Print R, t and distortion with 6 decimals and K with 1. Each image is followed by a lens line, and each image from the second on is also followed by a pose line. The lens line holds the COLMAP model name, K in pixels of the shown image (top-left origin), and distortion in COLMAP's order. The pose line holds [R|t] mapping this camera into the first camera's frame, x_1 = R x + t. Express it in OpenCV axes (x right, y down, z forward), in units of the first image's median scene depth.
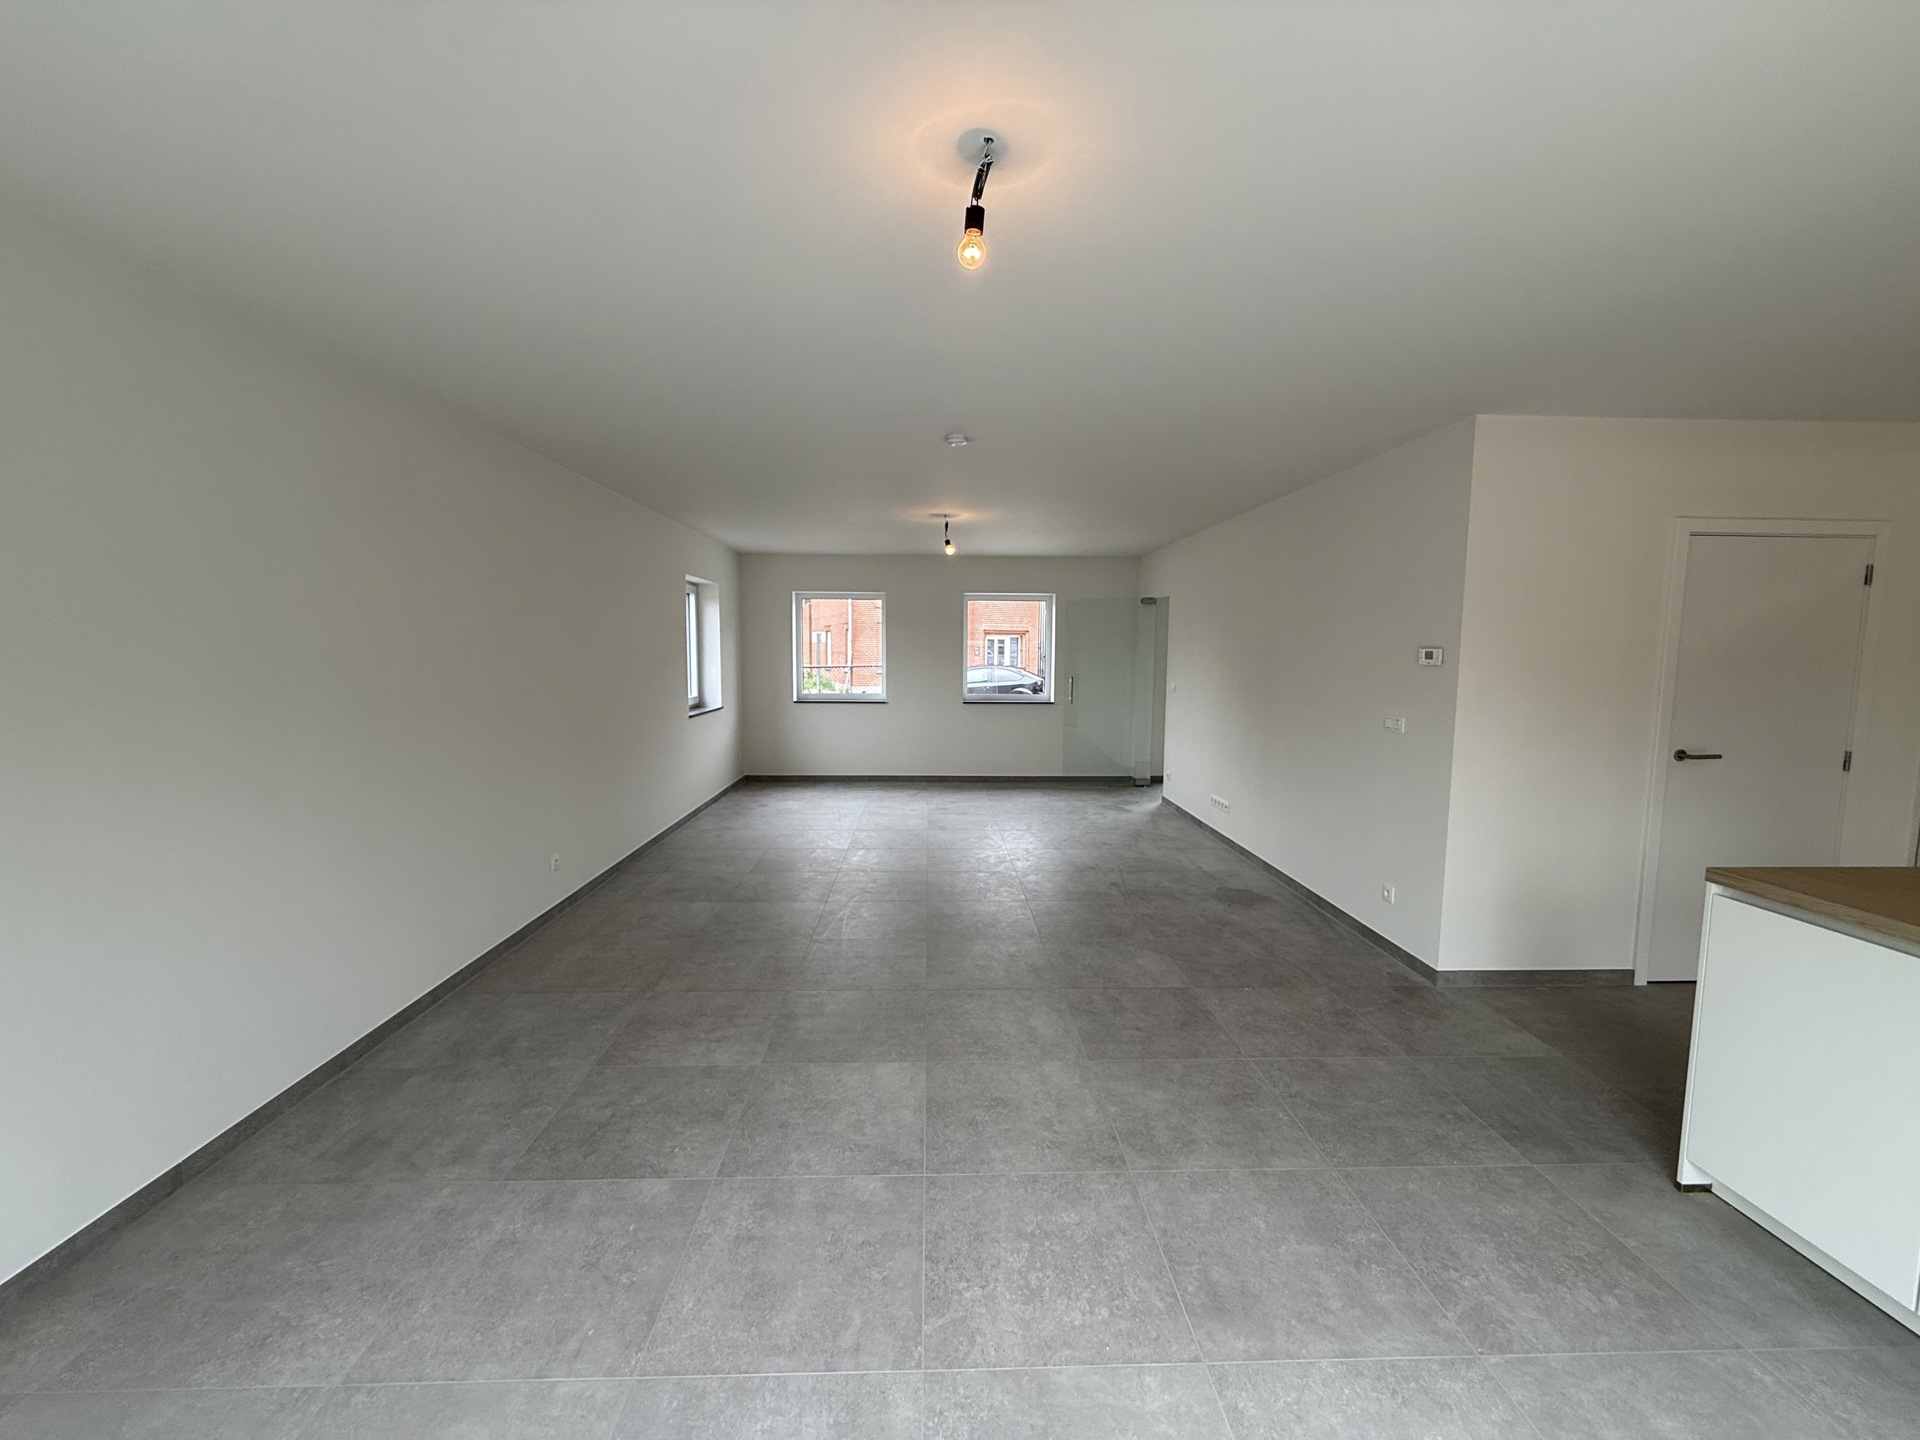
lens RADIAL K [[762.2, 0, 960.0], [0, 762.2, 720.0], [0, 0, 1]] dist [-0.002357, -0.000134]
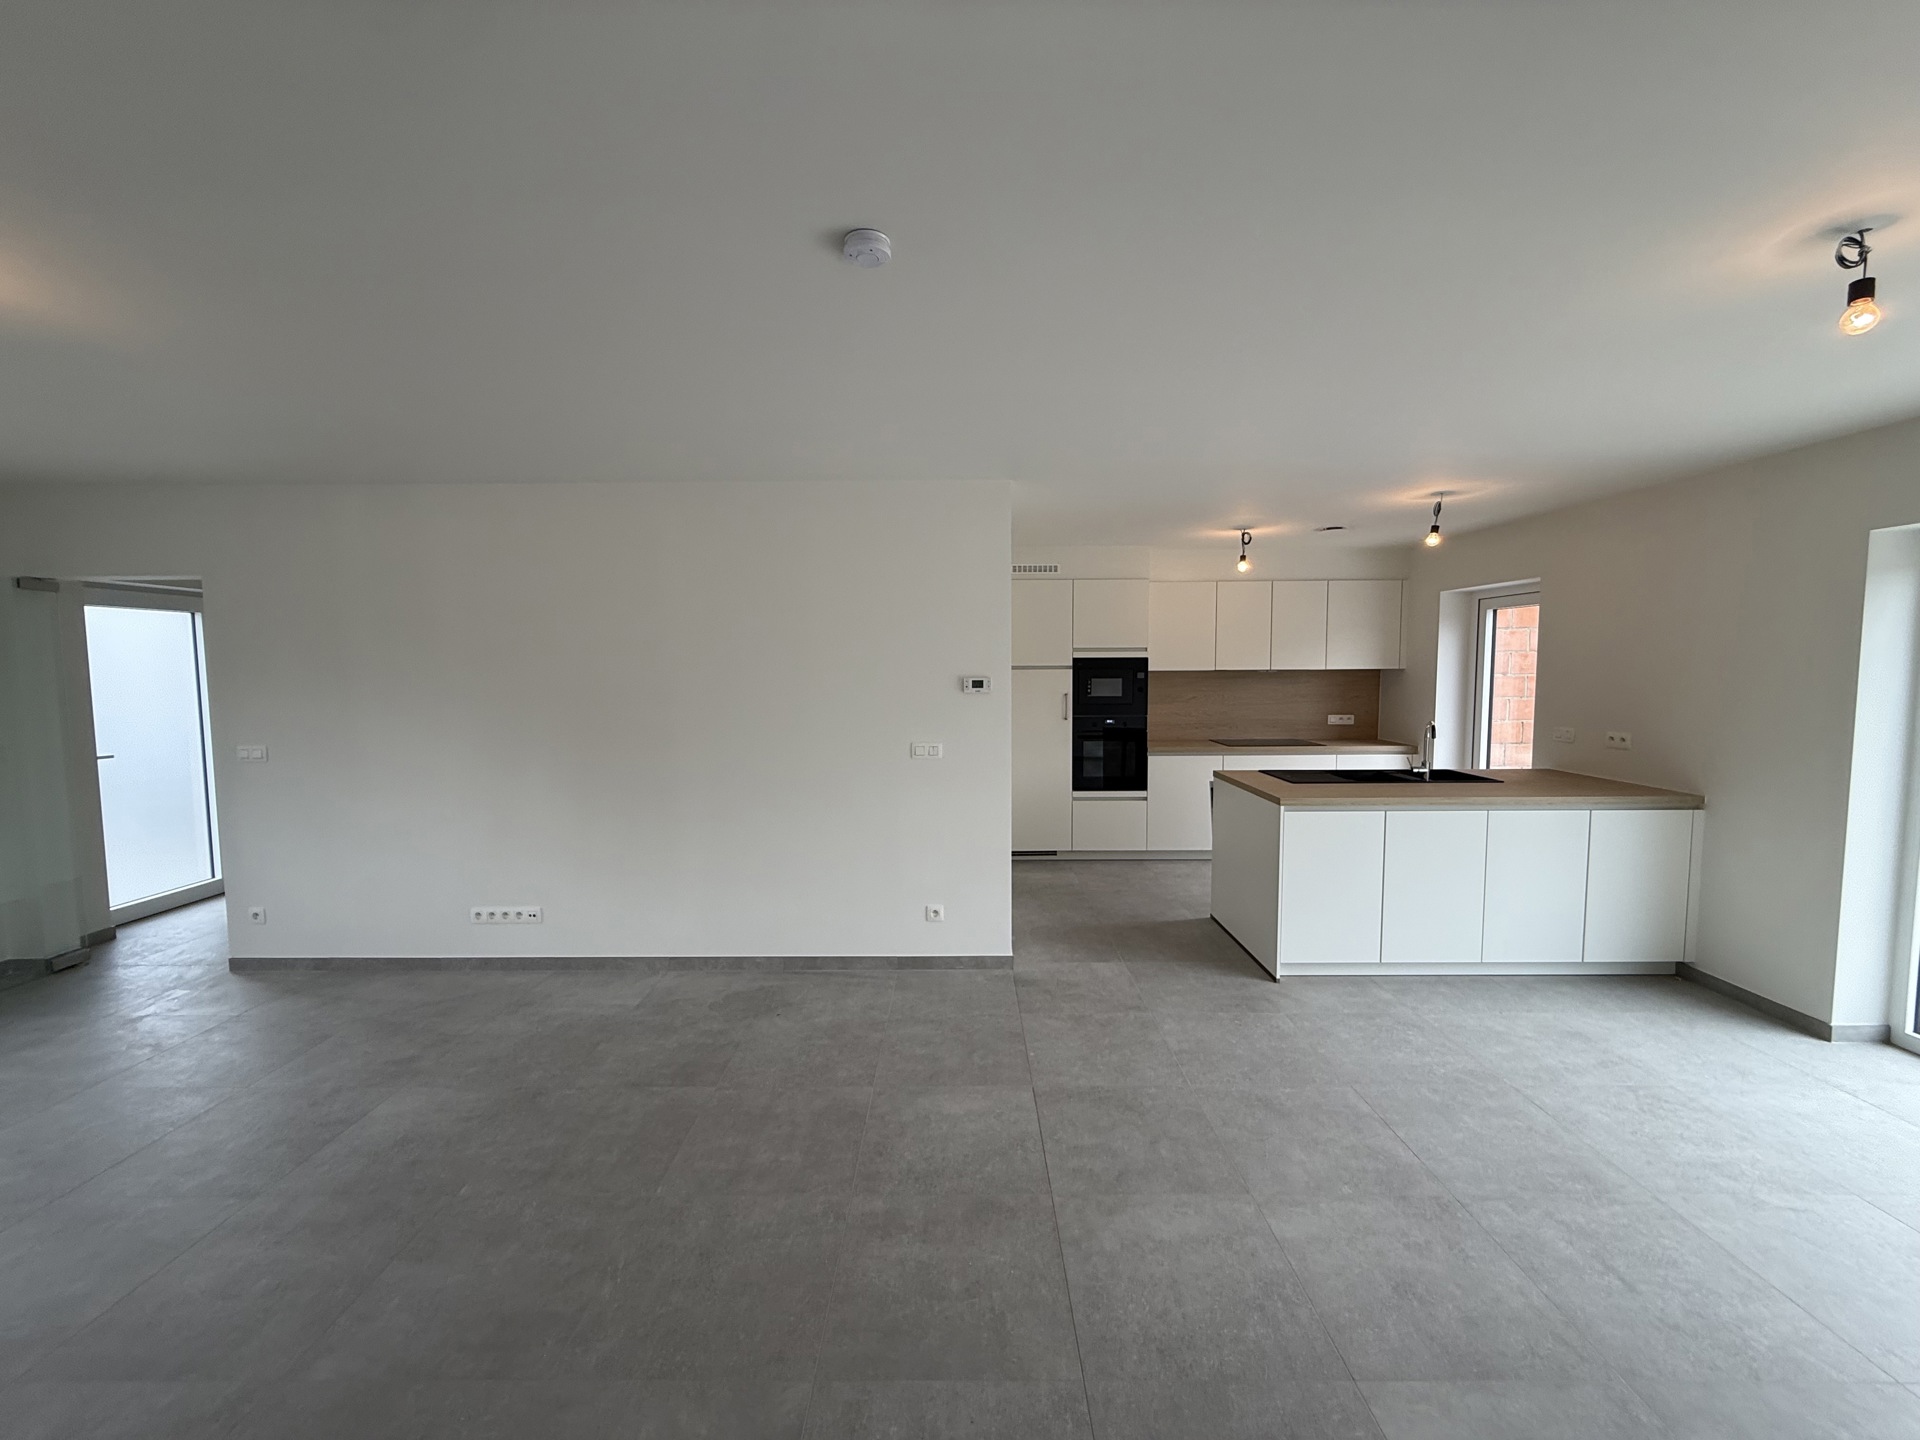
lens RADIAL K [[762.2, 0, 960.0], [0, 762.2, 720.0], [0, 0, 1]] dist [-0.002357, -0.000134]
pose [[0.049007, -0.076835, 0.995839, -0.554837], [0.101662, 0.992242, 0.071555, -0.127983], [-0.993611, 0.097732, 0.056438, 1.099143]]
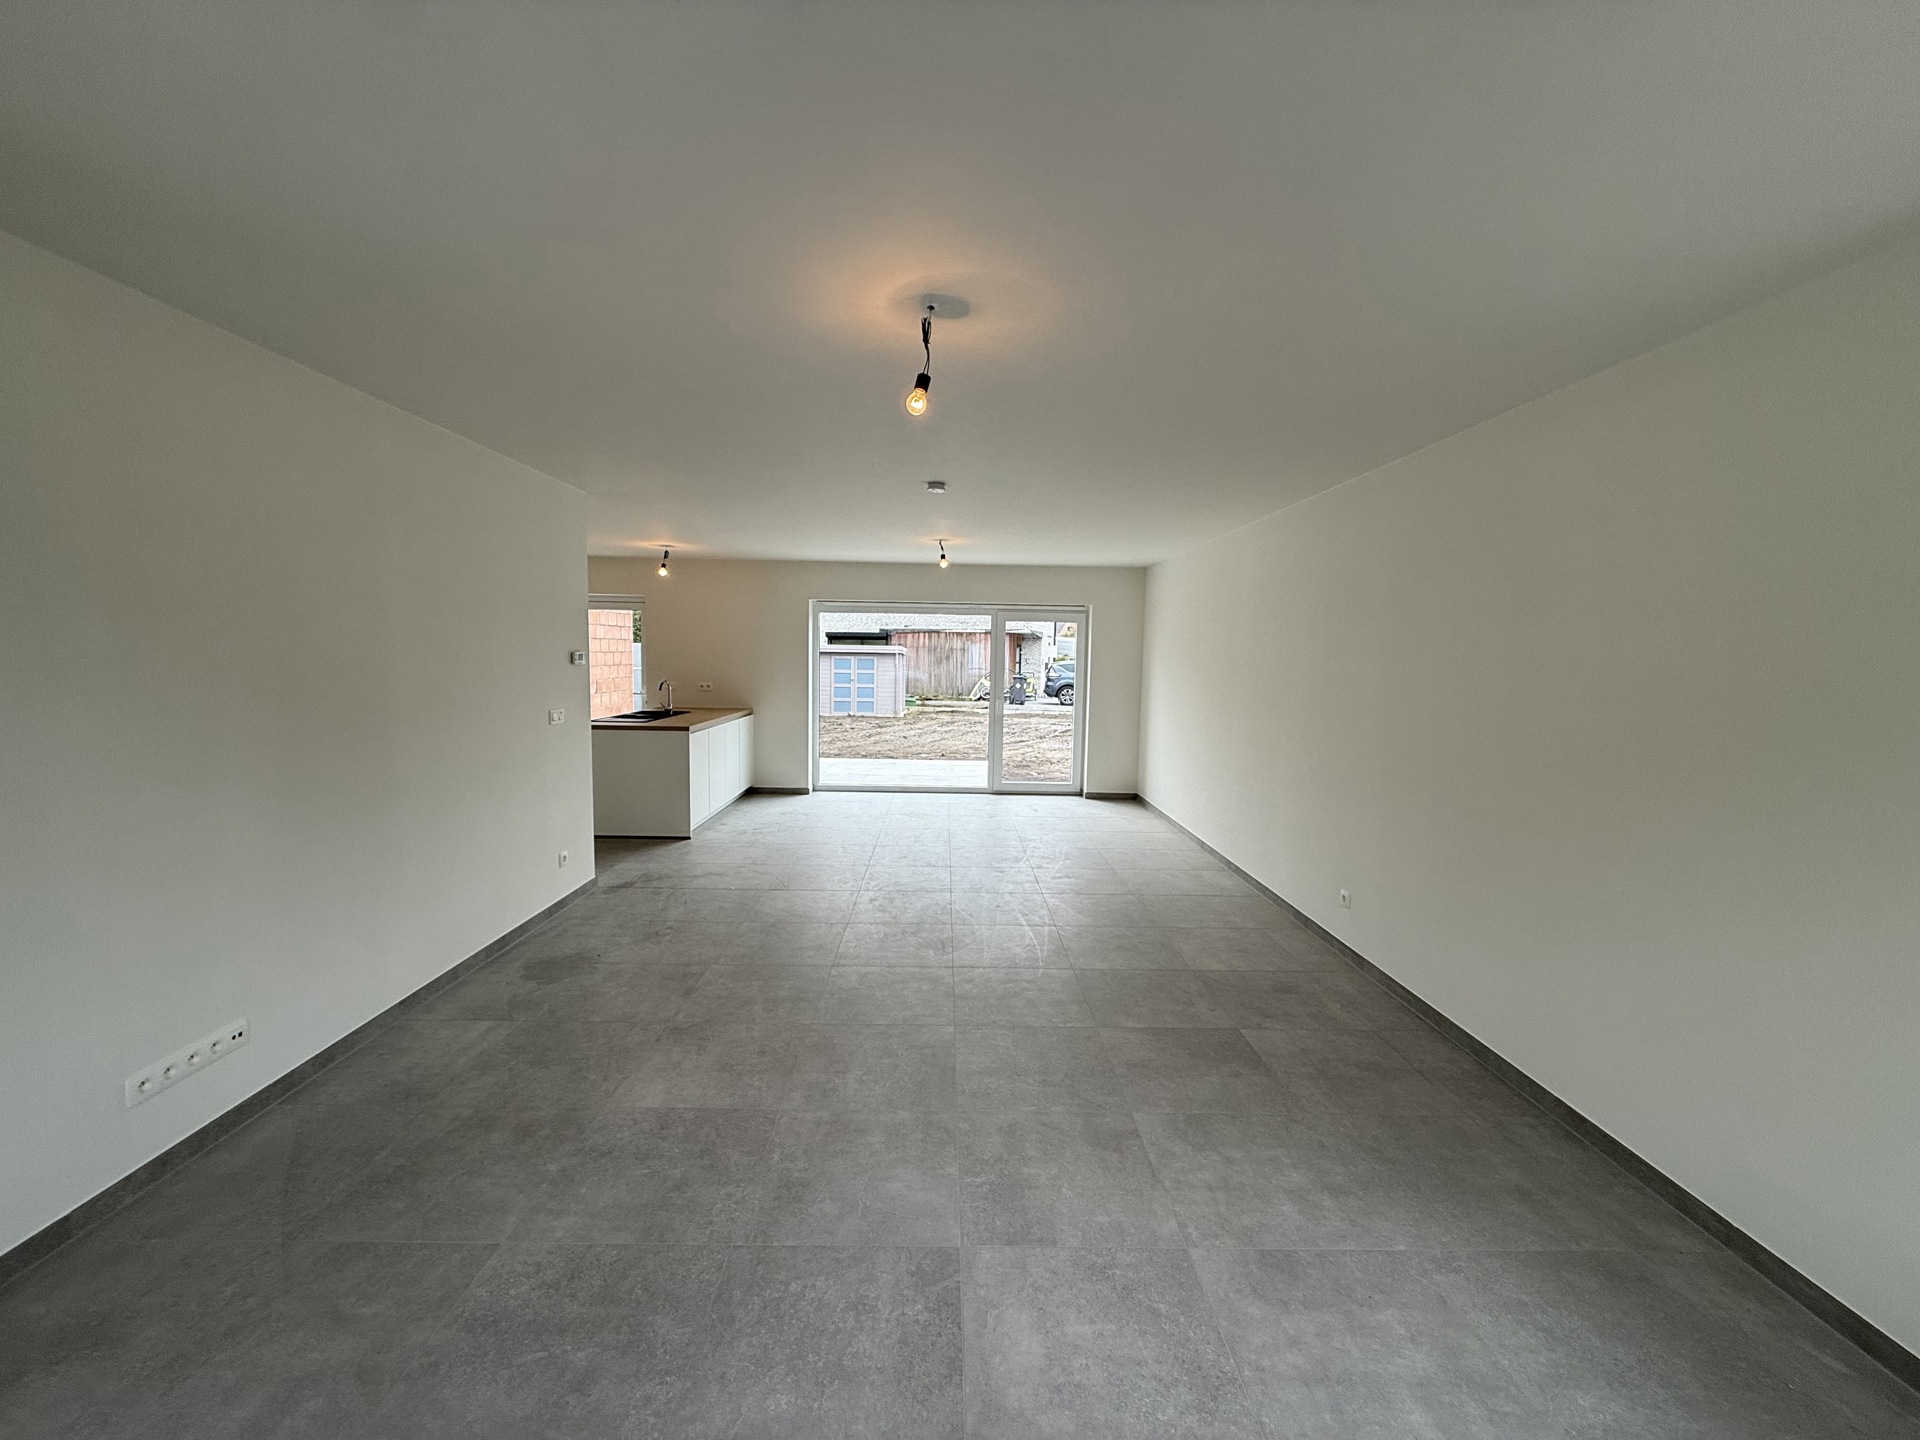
lens RADIAL K [[762.2, 0, 960.0], [0, 762.2, 720.0], [0, 0, 1]] dist [-0.002357, -0.000134]
pose [[-0.999229, -0.028158, 0.027361, -0.095665], [-0.022709, 0.982984, 0.182283, -0.264595], [-0.032029, 0.181521, -0.982865, 2.615096]]
